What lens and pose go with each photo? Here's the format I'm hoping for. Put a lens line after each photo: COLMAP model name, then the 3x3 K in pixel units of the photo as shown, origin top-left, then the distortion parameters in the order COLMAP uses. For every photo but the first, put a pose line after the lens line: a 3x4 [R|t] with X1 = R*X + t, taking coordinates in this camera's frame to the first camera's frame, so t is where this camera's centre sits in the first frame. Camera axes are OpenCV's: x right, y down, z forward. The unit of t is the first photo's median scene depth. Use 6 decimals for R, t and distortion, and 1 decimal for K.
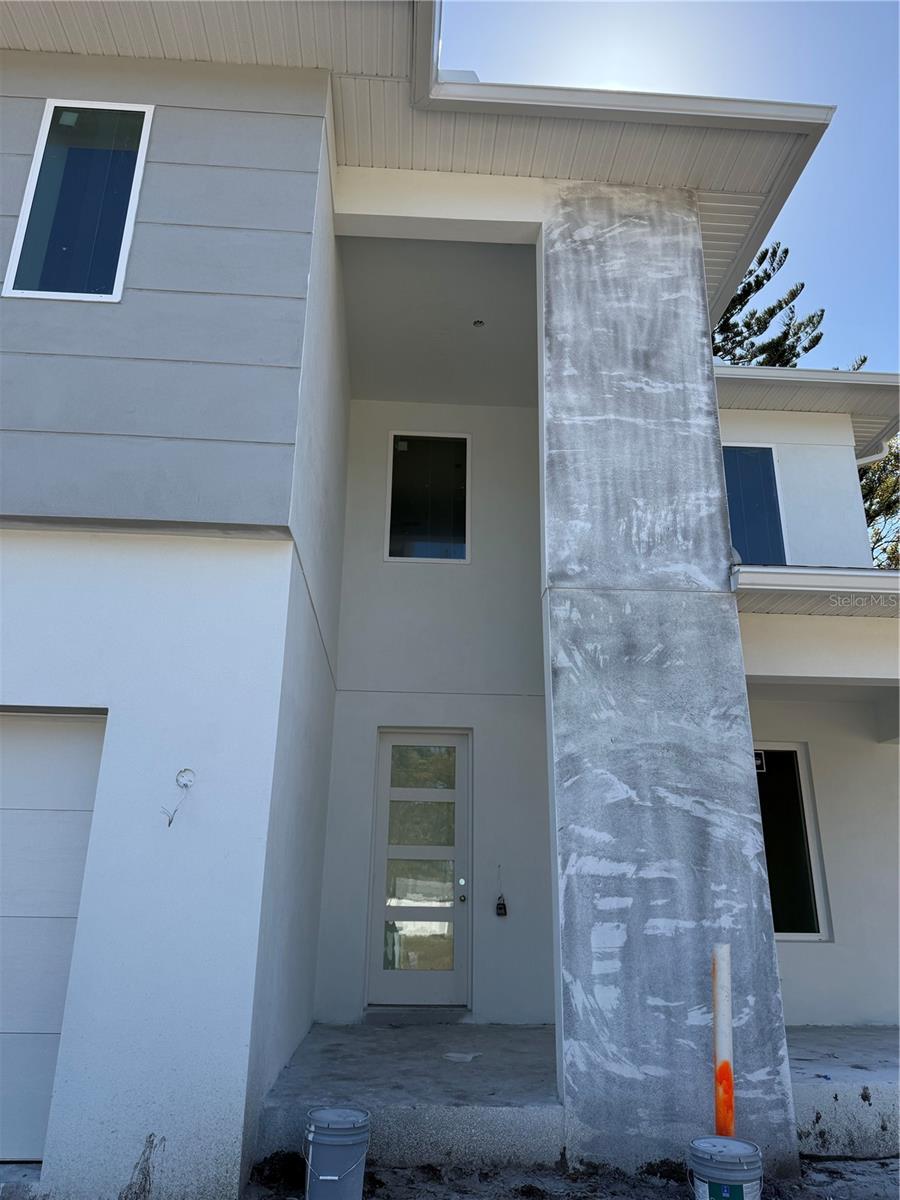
lens RADIAL K [[831.3, 0, 450.0], [0, 831.3, 600.0], [0, 0, 1]] dist [0.069330, -0.105978]
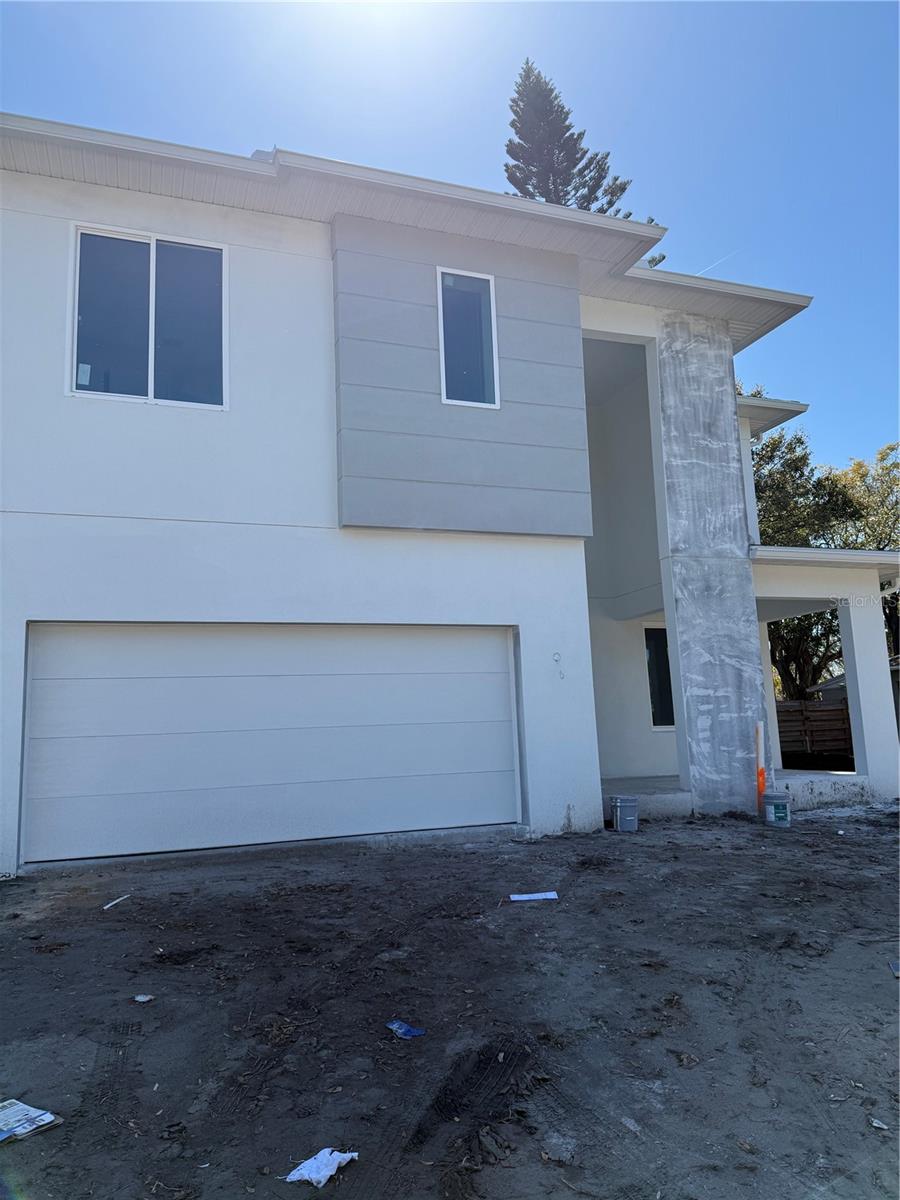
lens RADIAL K [[831.3, 0, 450.0], [0, 831.3, 600.0], [0, 0, 1]] dist [0.069330, -0.105978]
pose [[0.958671, -0.004943, 0.284473, -0.924114], [-0.044298, 0.985063, 0.166401, -0.214100], [-0.281046, -0.172125, 0.944132, -0.711776]]
